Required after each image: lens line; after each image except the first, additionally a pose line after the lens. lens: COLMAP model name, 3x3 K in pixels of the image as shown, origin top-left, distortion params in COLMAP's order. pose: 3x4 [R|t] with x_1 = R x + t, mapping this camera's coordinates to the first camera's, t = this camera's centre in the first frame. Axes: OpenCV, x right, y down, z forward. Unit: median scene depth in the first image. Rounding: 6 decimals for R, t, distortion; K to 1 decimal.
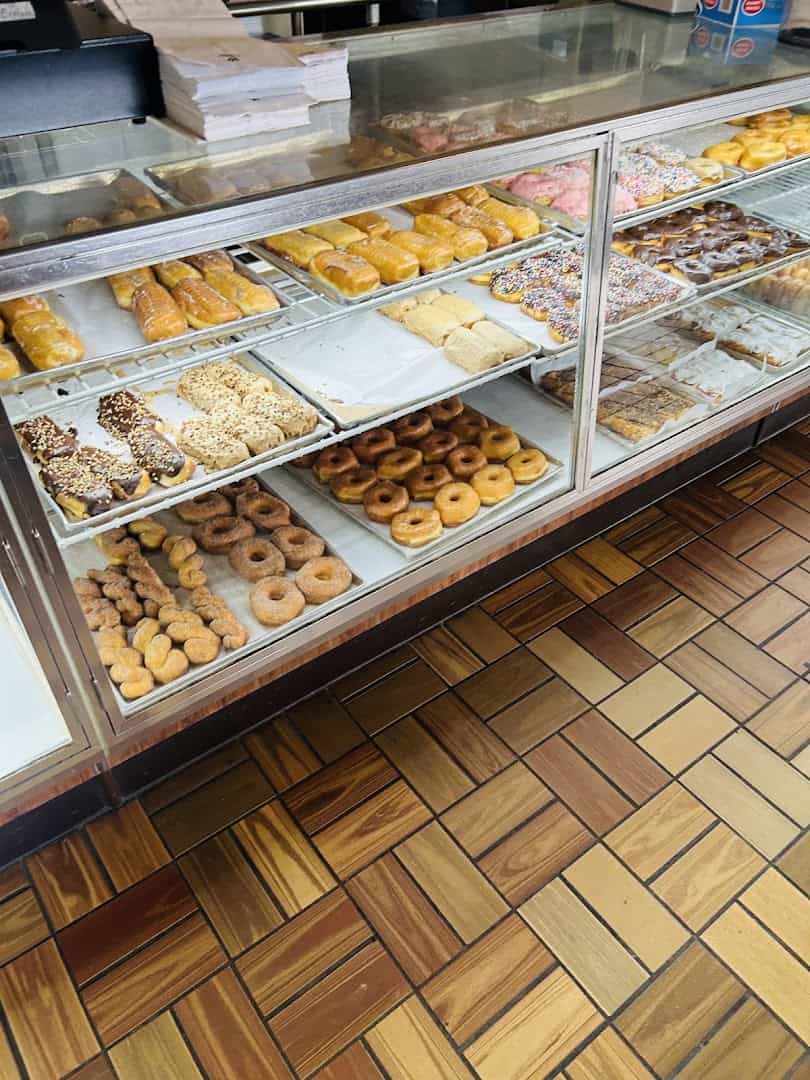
lens RADIAL K [[823.8, 0, 405.0], [0, 823.8, 540.0], [0, 0, 1]] dist [0.005559, 0.002789]
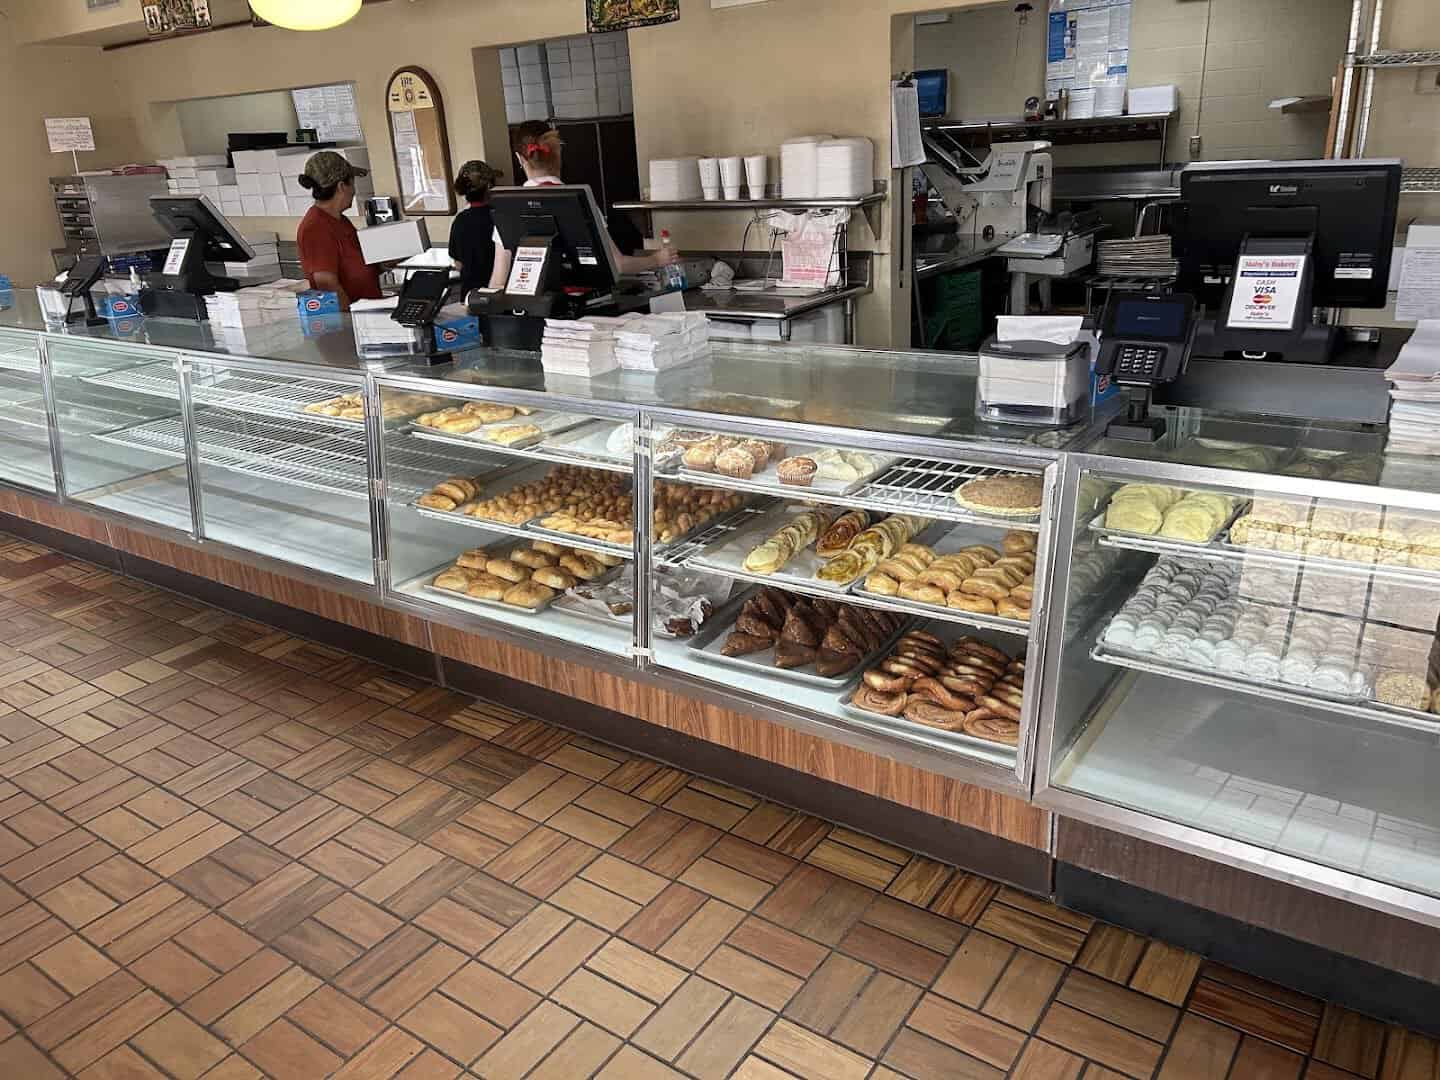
lens RADIAL K [[1098.4, 0, 720.0], [0, 1098.4, 540.0], [0, 0, 1]] dist [0.005559, 0.002789]
pose [[0.294830, 0.308072, -0.904526, 2.301497], [-0.580172, 0.809864, 0.086724, -0.786165], [0.759260, 0.499212, 0.417507, 0.758044]]
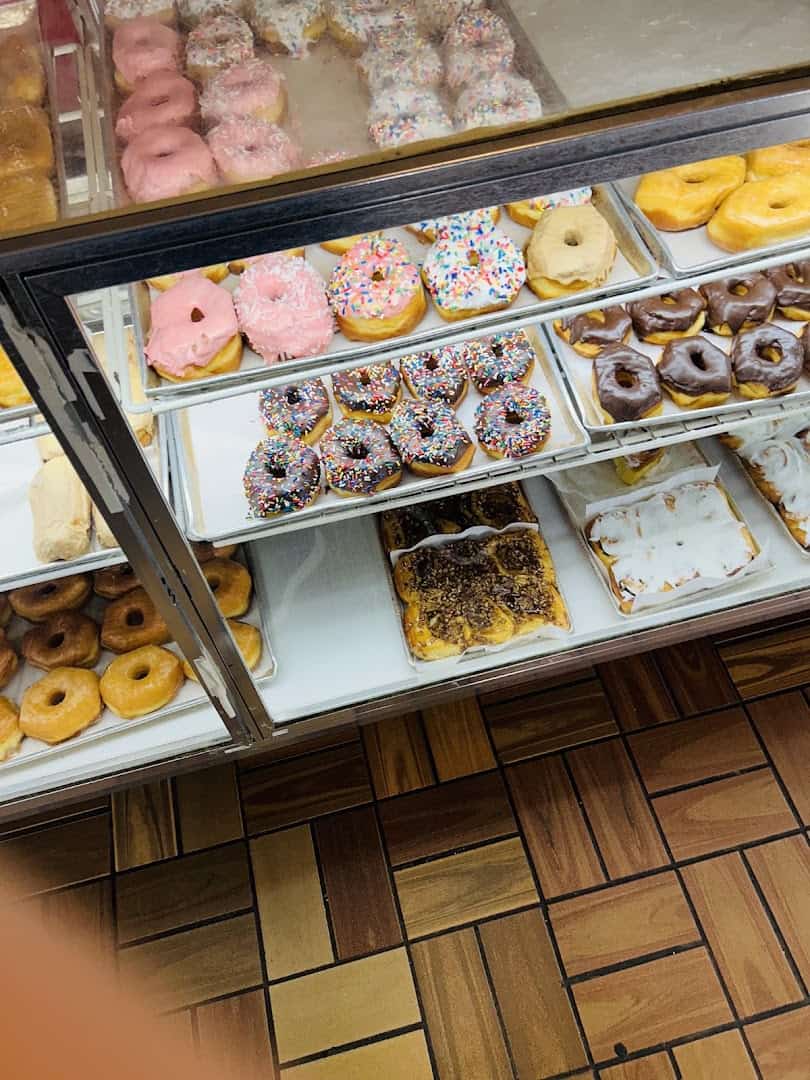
lens RADIAL K [[846.2, 0, 404.0], [0, 846.2, 561.2], [0, 0, 1]] dist [0.057426, -0.000777]
pose [[0.921886, 0.294765, -0.251477, 0.375022], [-0.207011, 0.923341, 0.323402, -0.353909], [0.327526, -0.246081, 0.912234, 0.419221]]
